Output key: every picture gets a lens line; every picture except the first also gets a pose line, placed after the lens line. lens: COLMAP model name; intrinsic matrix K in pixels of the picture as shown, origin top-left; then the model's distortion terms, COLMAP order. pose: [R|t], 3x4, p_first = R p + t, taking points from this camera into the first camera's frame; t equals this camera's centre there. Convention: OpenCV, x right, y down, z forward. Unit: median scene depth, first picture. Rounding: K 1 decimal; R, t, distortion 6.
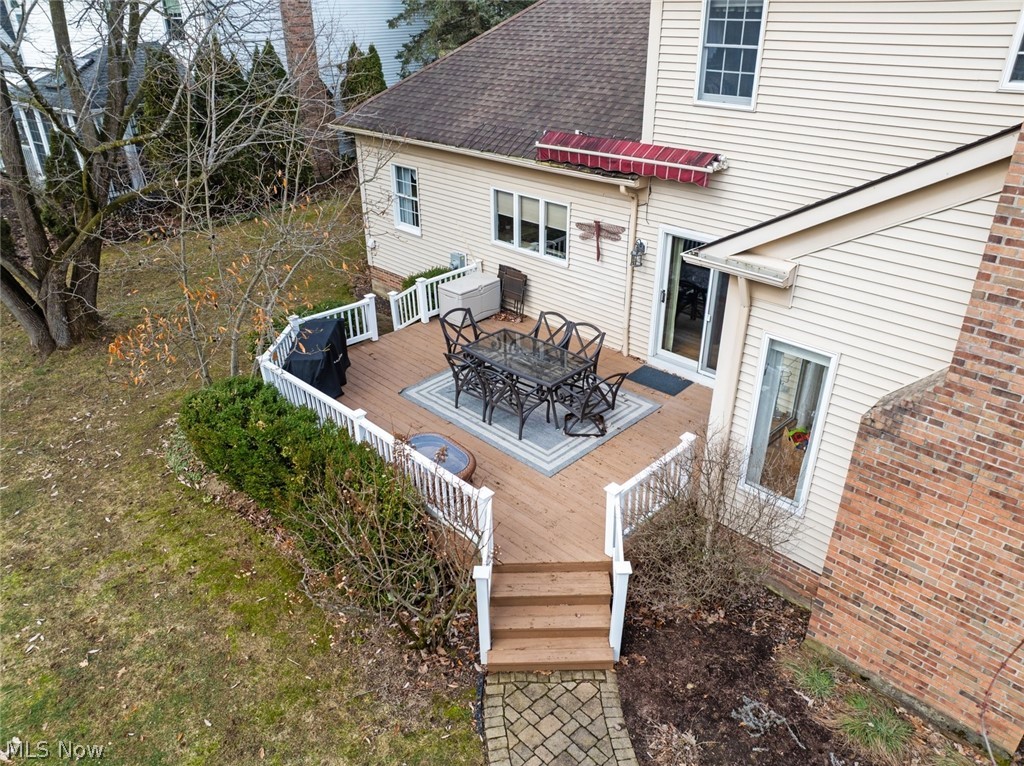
lens RADIAL K [[730.9, 0, 512.0], [0, 730.9, 383.0], [0, 0, 1]] dist [-0.031618, -0.000405]
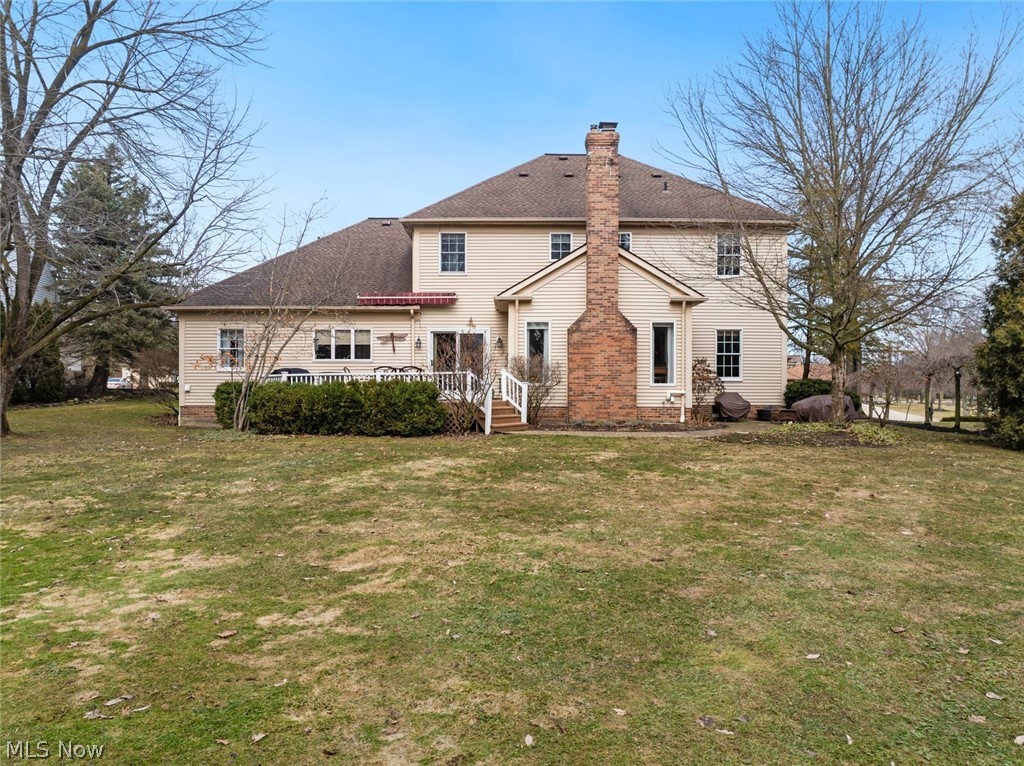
lens RADIAL K [[730.9, 0, 512.0], [0, 730.9, 383.0], [0, 0, 1]] dist [-0.031618, -0.000405]
pose [[0.722308, 0.018115, 0.691334, -1.124852], [0.316702, 0.880011, -0.353950, 0.778804], [-0.614793, 0.474608, 0.629902, -0.439977]]
